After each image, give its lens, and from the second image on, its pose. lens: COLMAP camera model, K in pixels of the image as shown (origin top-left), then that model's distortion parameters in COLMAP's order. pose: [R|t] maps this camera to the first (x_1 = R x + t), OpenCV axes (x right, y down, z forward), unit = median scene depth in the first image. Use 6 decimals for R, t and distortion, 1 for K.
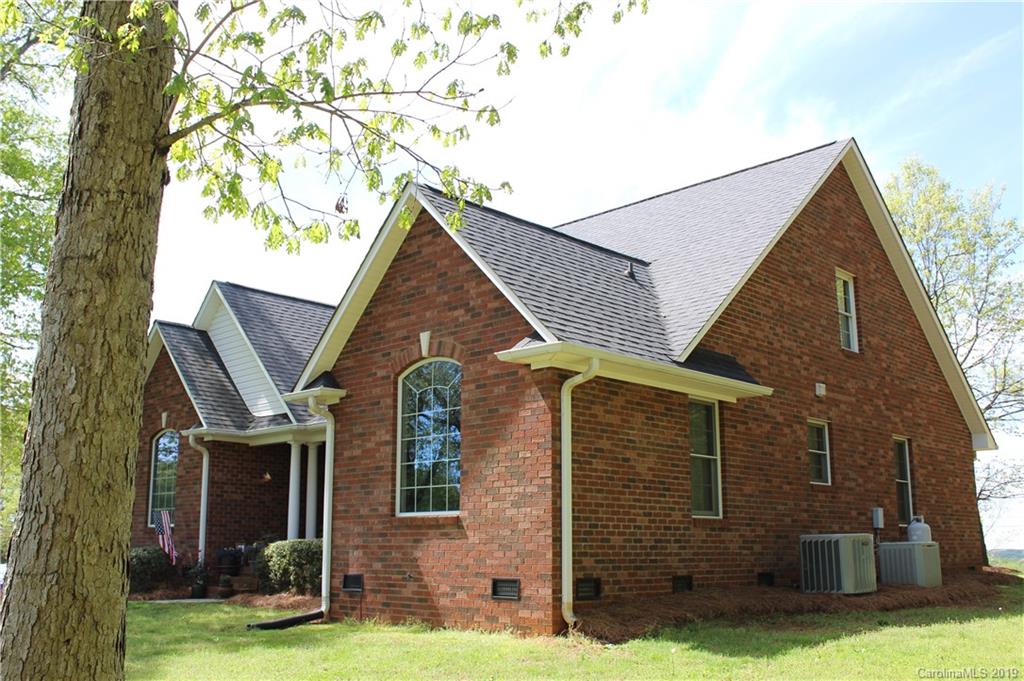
lens RADIAL K [[1002.9, 0, 511.2], [0, 1002.9, 343.5], [0, 0, 1]] dist [-0.134859, 0.000000]
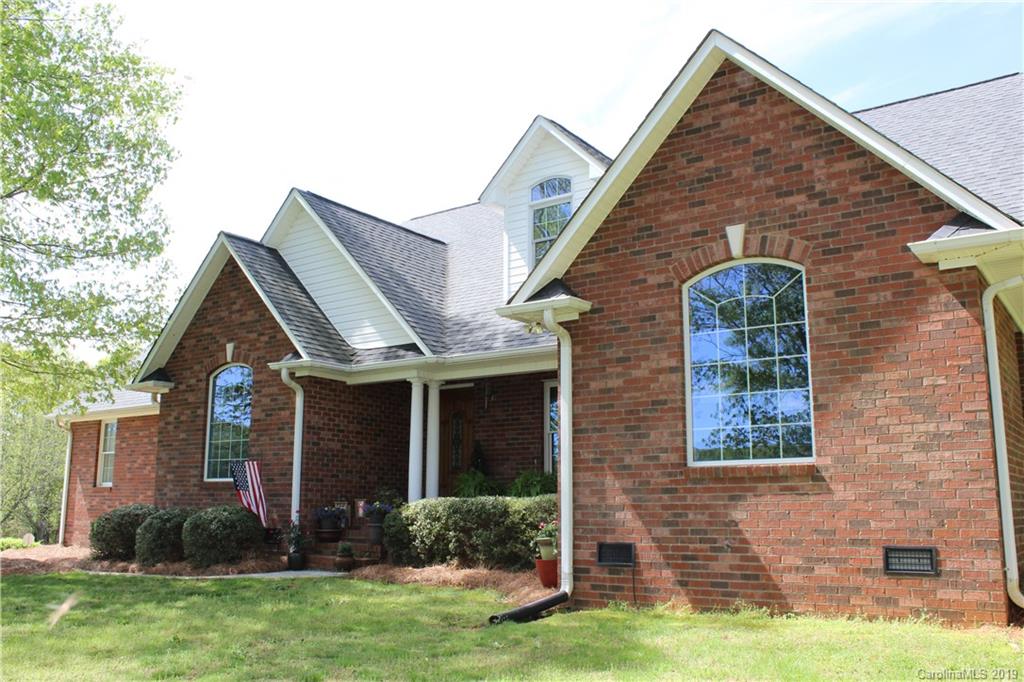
lens RADIAL K [[894.6, 0, 509.8], [0, 894.6, 335.4], [0, 0, 1]] dist [-0.132040, 0.077882]
pose [[0.987617, 0.035918, 0.152720, -0.344541], [-0.037823, 0.999238, 0.009591, 0.070313], [-0.152260, -0.015248, 0.988223, 0.343900]]
